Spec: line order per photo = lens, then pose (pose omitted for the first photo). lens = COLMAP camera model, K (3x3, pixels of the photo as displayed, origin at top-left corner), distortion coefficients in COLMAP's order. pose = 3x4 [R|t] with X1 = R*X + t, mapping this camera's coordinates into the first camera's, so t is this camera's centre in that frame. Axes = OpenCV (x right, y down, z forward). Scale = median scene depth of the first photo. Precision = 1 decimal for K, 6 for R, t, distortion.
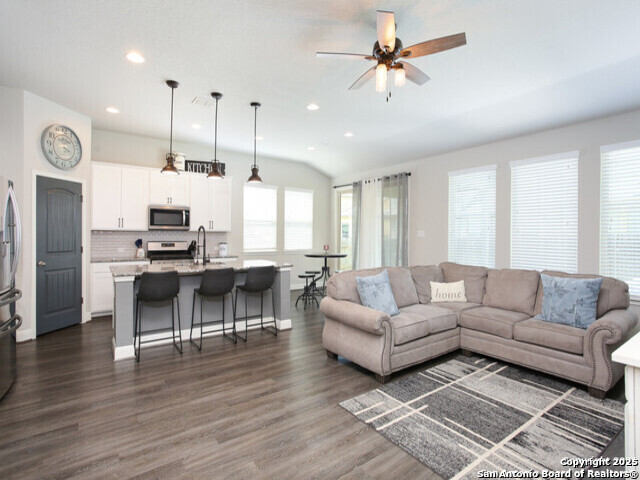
lens RADIAL K [[311.1, 0, 318.1], [0, 311.1, 236.3], [0, 0, 1]] dist [-0.020644, 0.001227]
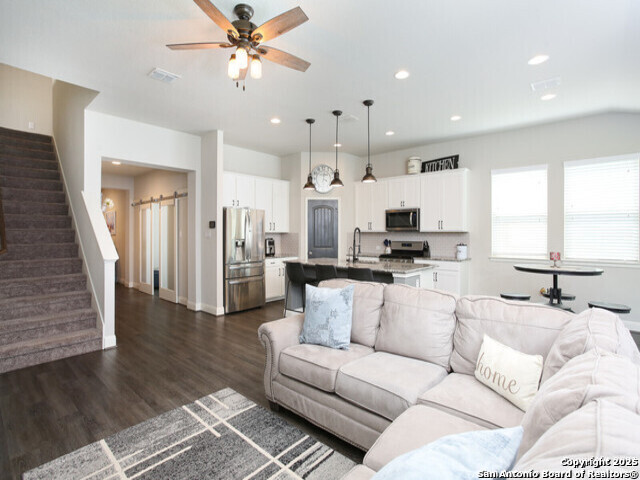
lens RADIAL K [[318.7, 0, 318.2], [0, 318.7, 234.7], [0, 0, 1]] dist [-0.021091, 0.001313]
pose [[0.226020, -0.004976, -0.974110, 0.798144], [-0.004108, 0.999973, -0.006062, -0.000210], [0.974114, 0.005372, 0.225994, 0.674791]]
